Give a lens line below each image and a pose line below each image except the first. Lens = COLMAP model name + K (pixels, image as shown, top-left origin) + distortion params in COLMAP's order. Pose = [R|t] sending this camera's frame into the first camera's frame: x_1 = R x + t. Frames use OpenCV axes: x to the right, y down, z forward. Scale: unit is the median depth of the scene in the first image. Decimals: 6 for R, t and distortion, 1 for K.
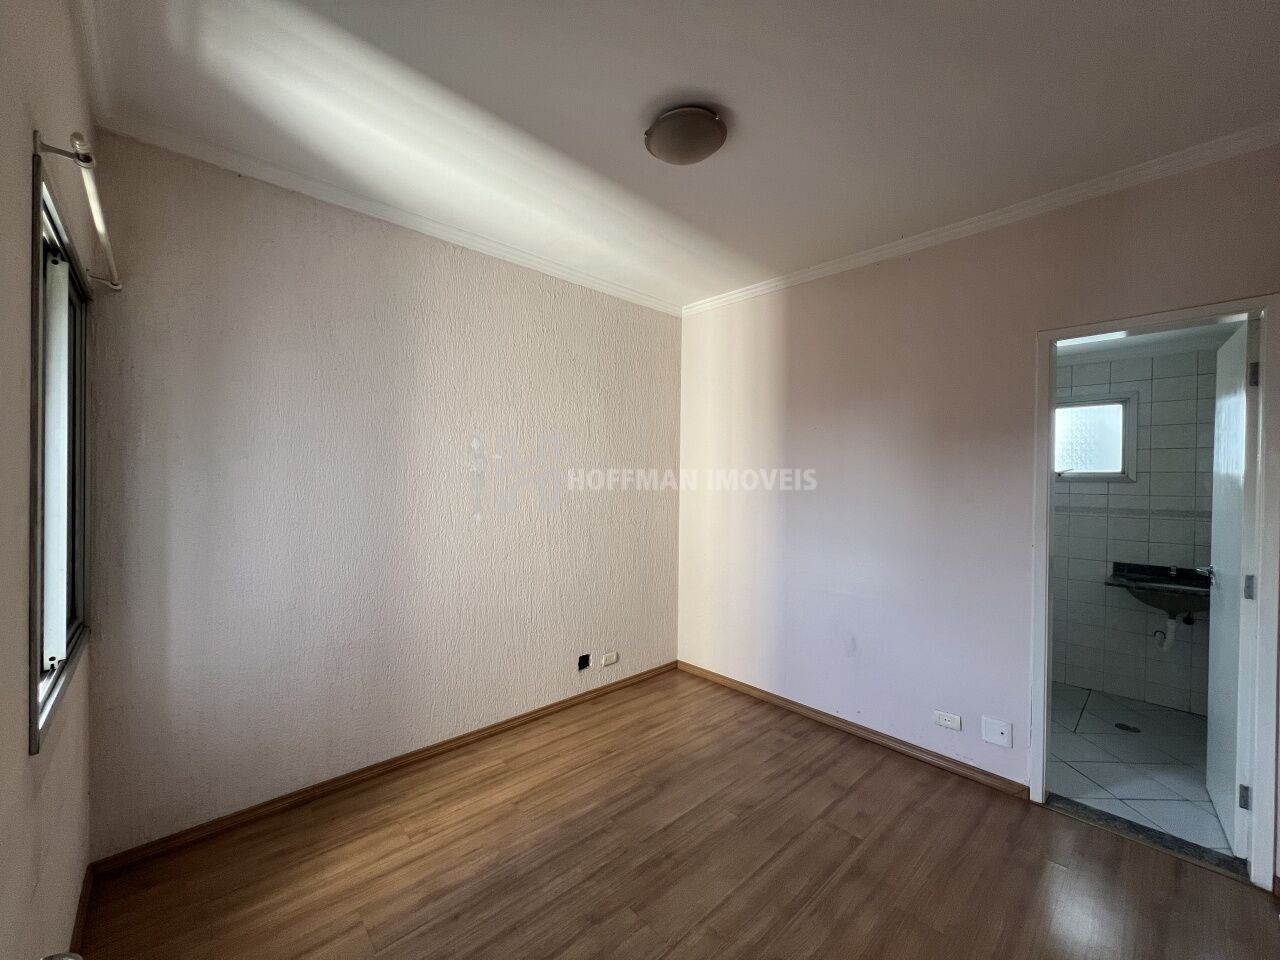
lens RADIAL K [[507.9, 0, 637.1], [0, 507.9, 482.9], [0, 0, 1]] dist [0.000463, 0.000128]
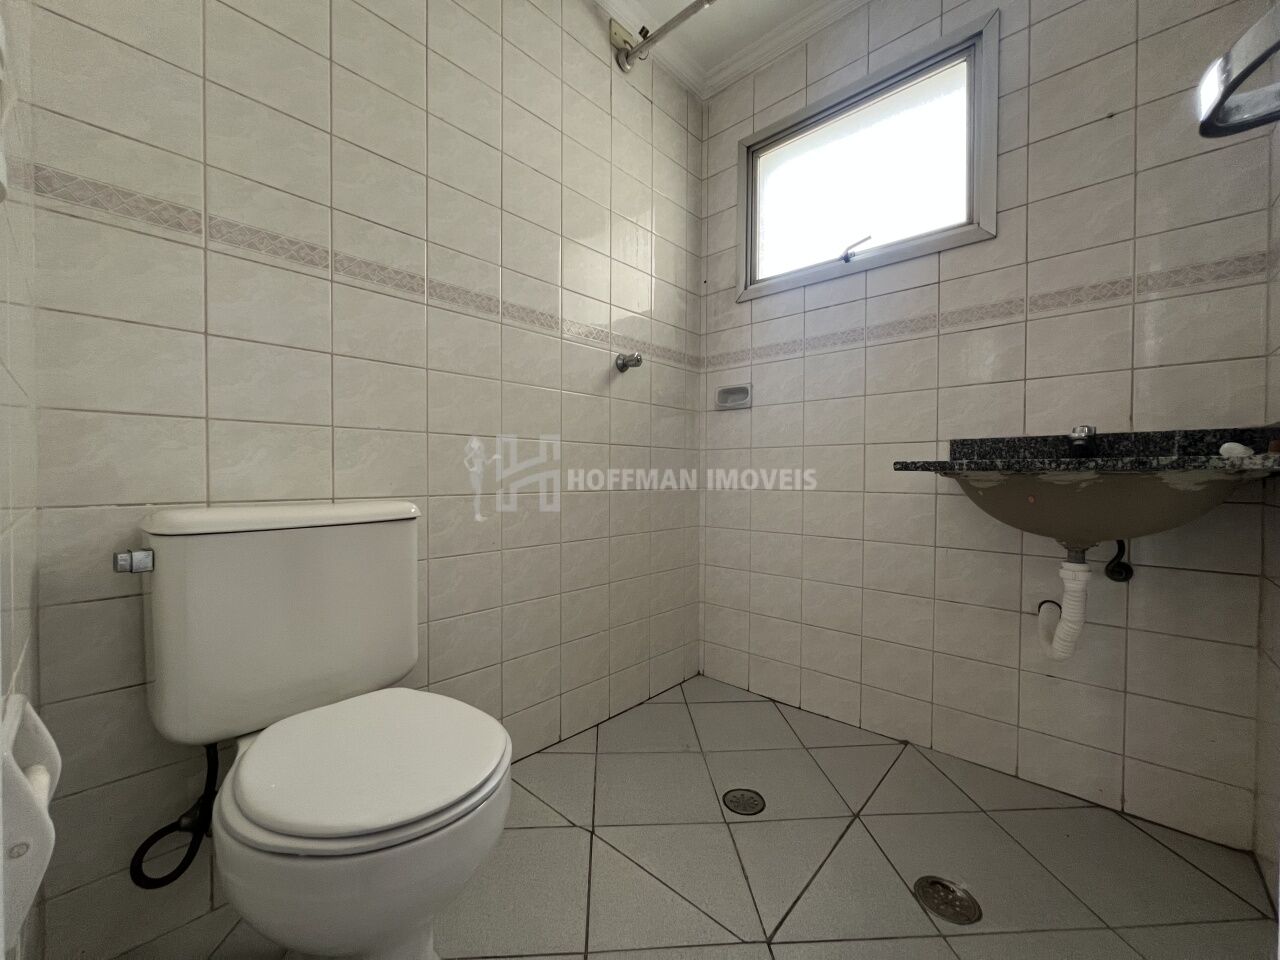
lens RADIAL K [[507.9, 0, 637.1], [0, 507.9, 482.9], [0, 0, 1]] dist [0.000463, 0.000128]
pose [[0.996830, -0.009708, 0.078968, 0.693477], [0.009246, 0.999938, 0.006207, 0.199272], [-0.079023, -0.005457, 0.996858, 0.646719]]
